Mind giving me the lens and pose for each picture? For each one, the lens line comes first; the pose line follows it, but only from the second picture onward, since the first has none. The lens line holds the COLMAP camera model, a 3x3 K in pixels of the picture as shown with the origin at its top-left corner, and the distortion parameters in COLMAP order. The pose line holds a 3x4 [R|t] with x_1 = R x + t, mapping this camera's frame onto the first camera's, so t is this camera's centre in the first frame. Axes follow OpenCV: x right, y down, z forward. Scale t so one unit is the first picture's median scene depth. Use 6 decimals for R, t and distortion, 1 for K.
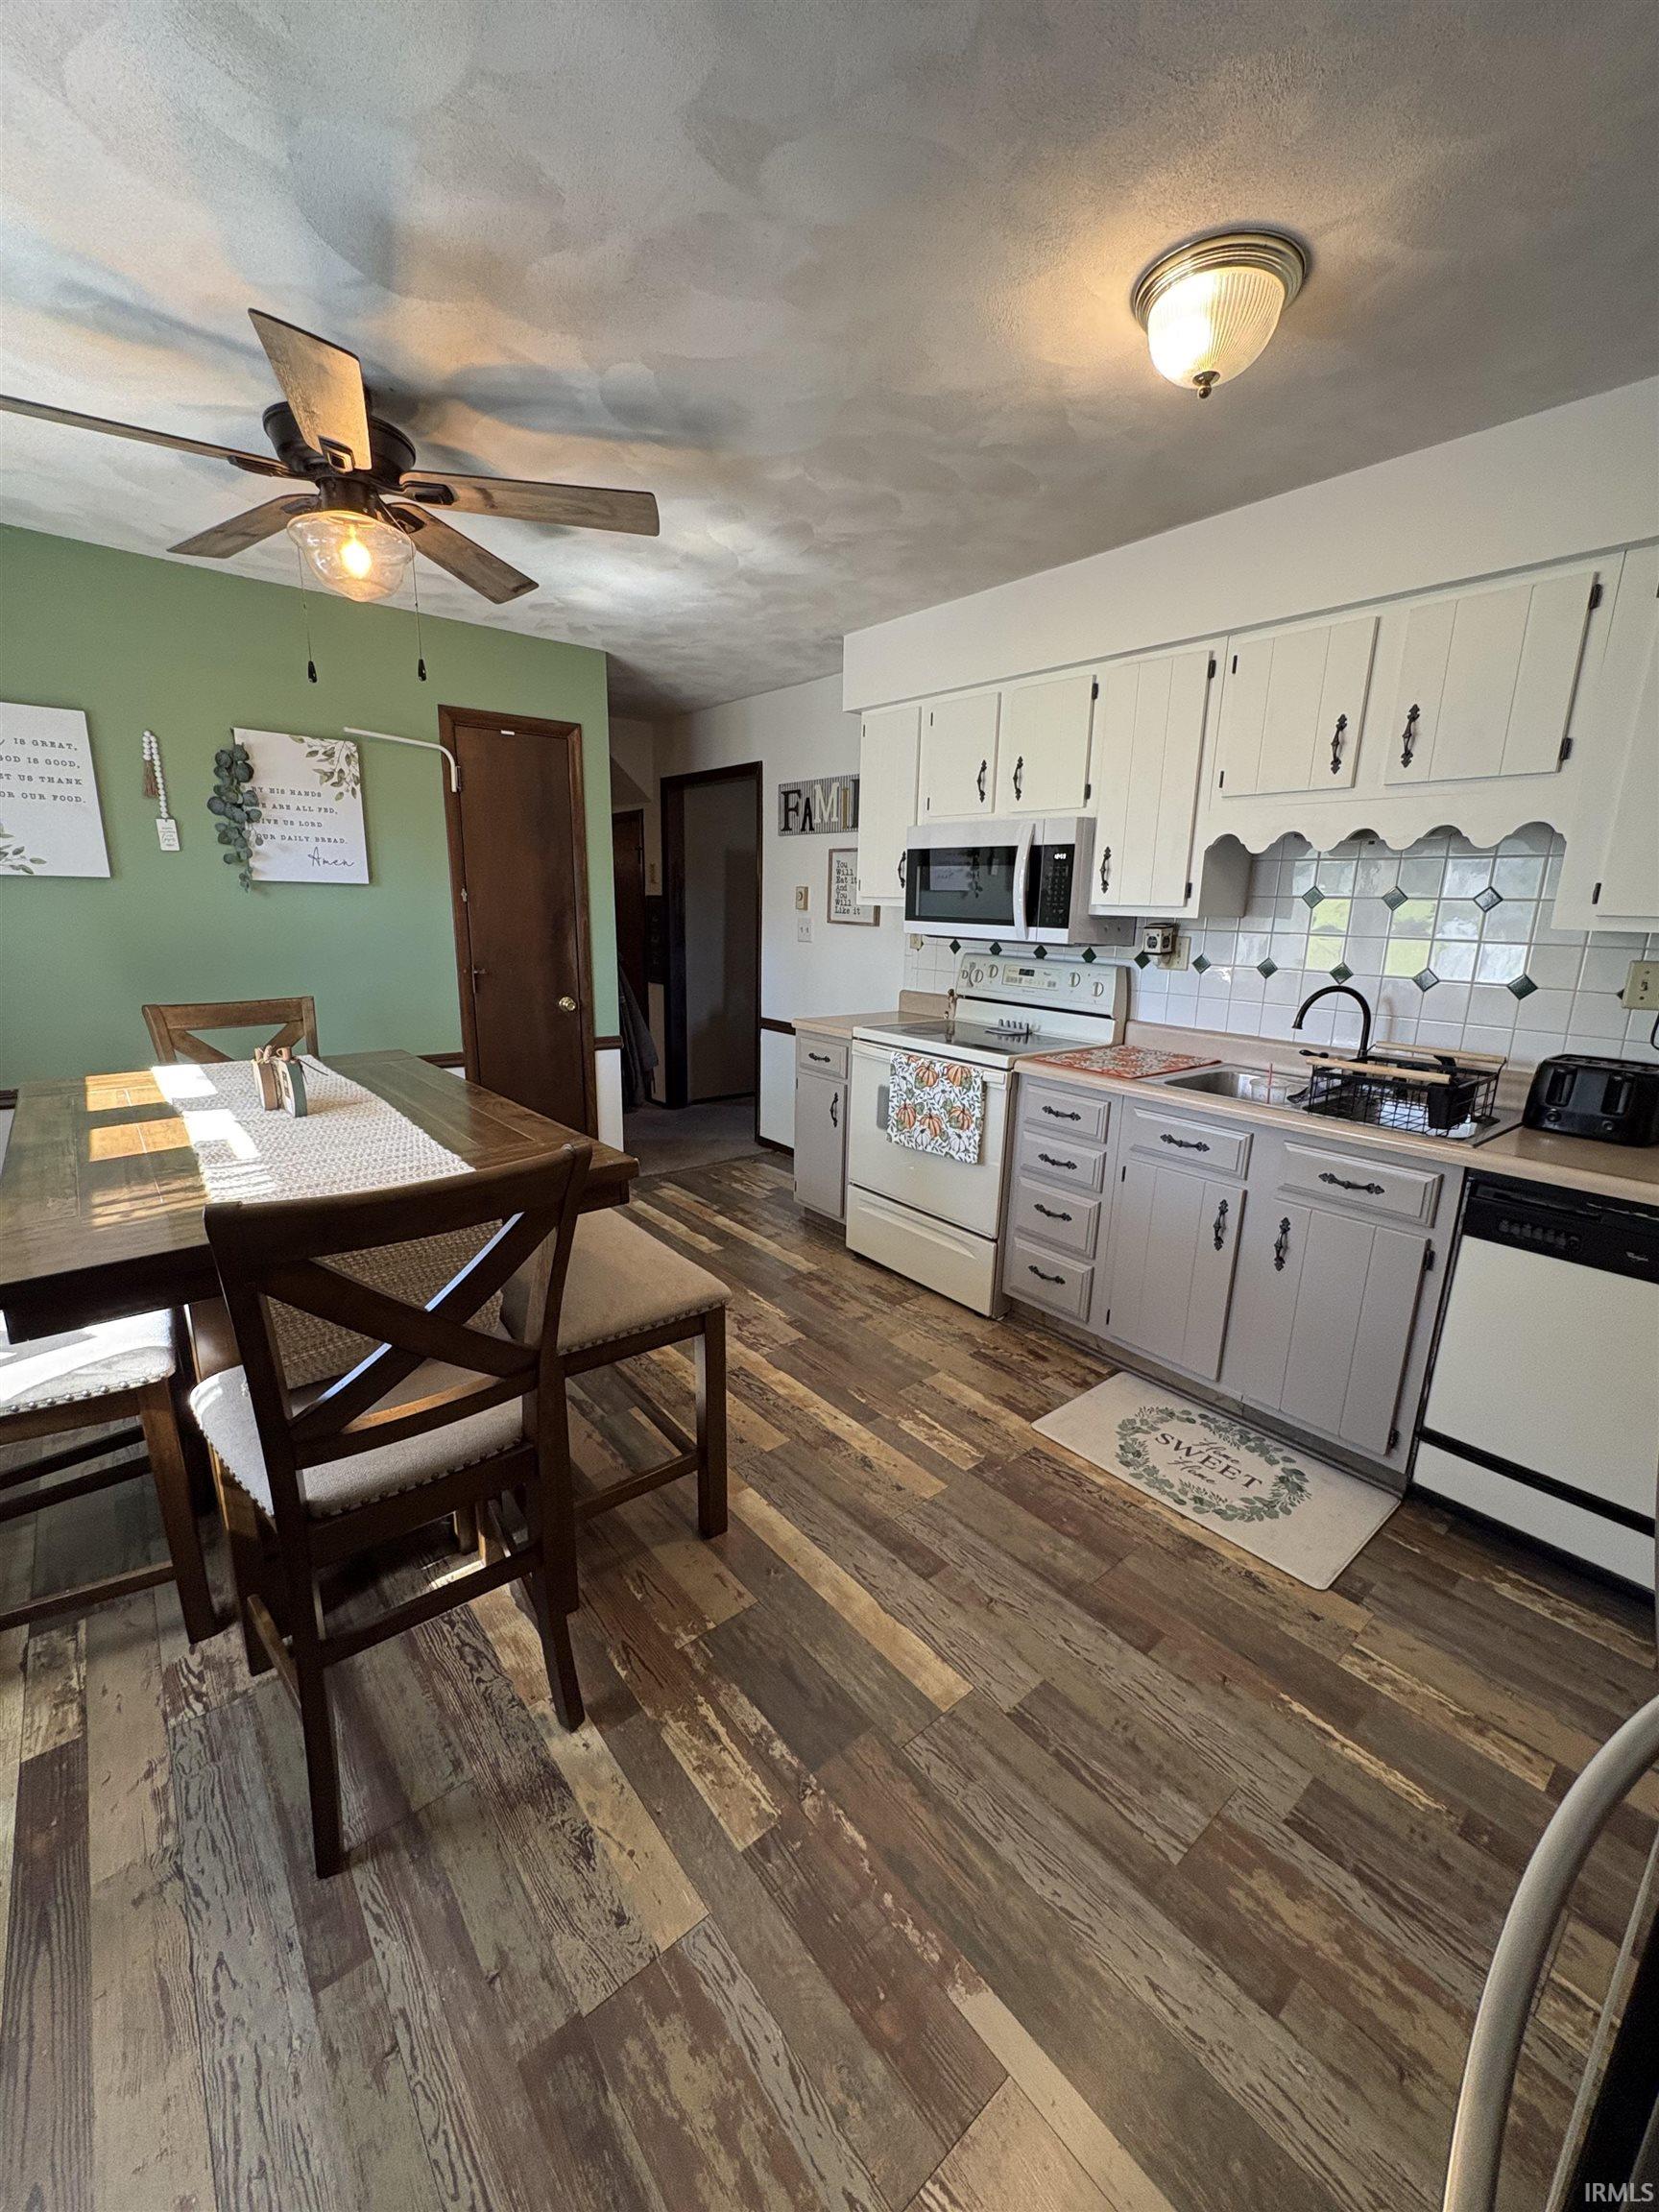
lens RADIAL K [[878.3, 0, 830.7], [0, 878.3, 1104.1], [0, 0, 1]] dist [0.001352, -0.000073]
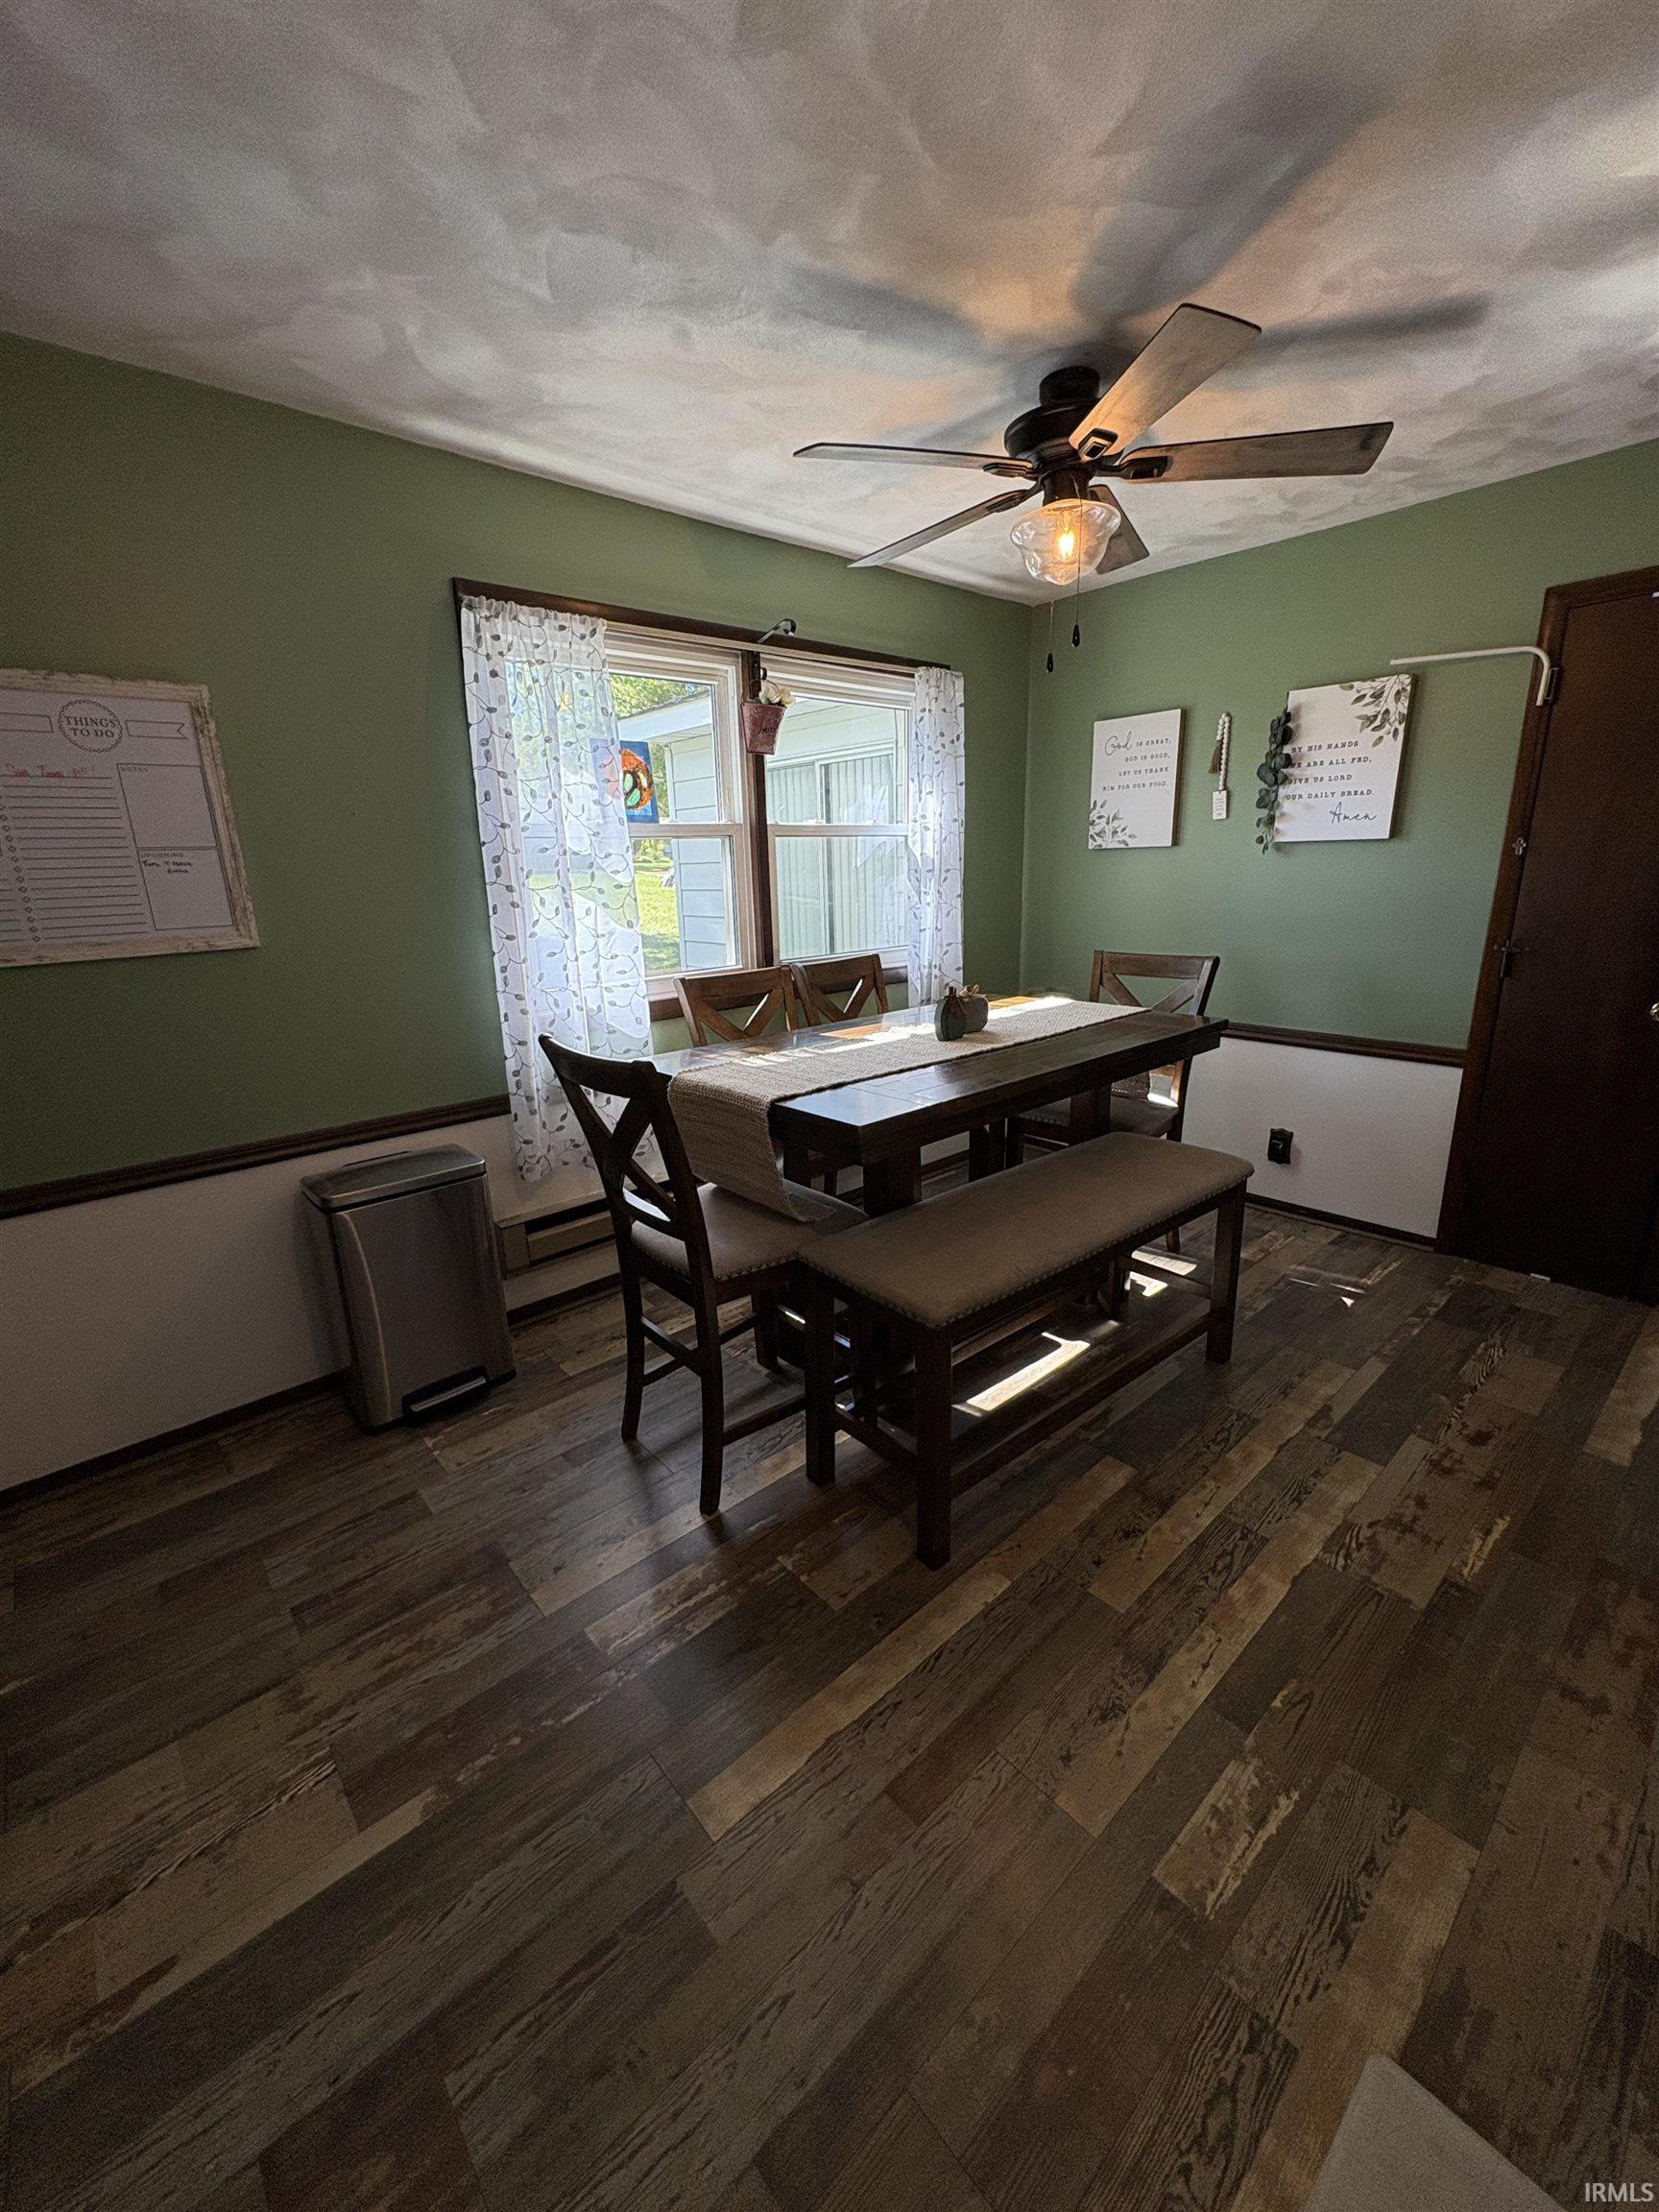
lens RADIAL K [[878.3, 0, 832.2], [0, 878.3, 1108.6], [0, 0, 1]] dist [0.001352, -0.000073]
pose [[0.037544, 0.252949, -0.966751, 0.522502], [-0.198195, 0.950099, 0.240895, -0.135736], [0.979443, 0.182561, 0.085804, 0.606521]]
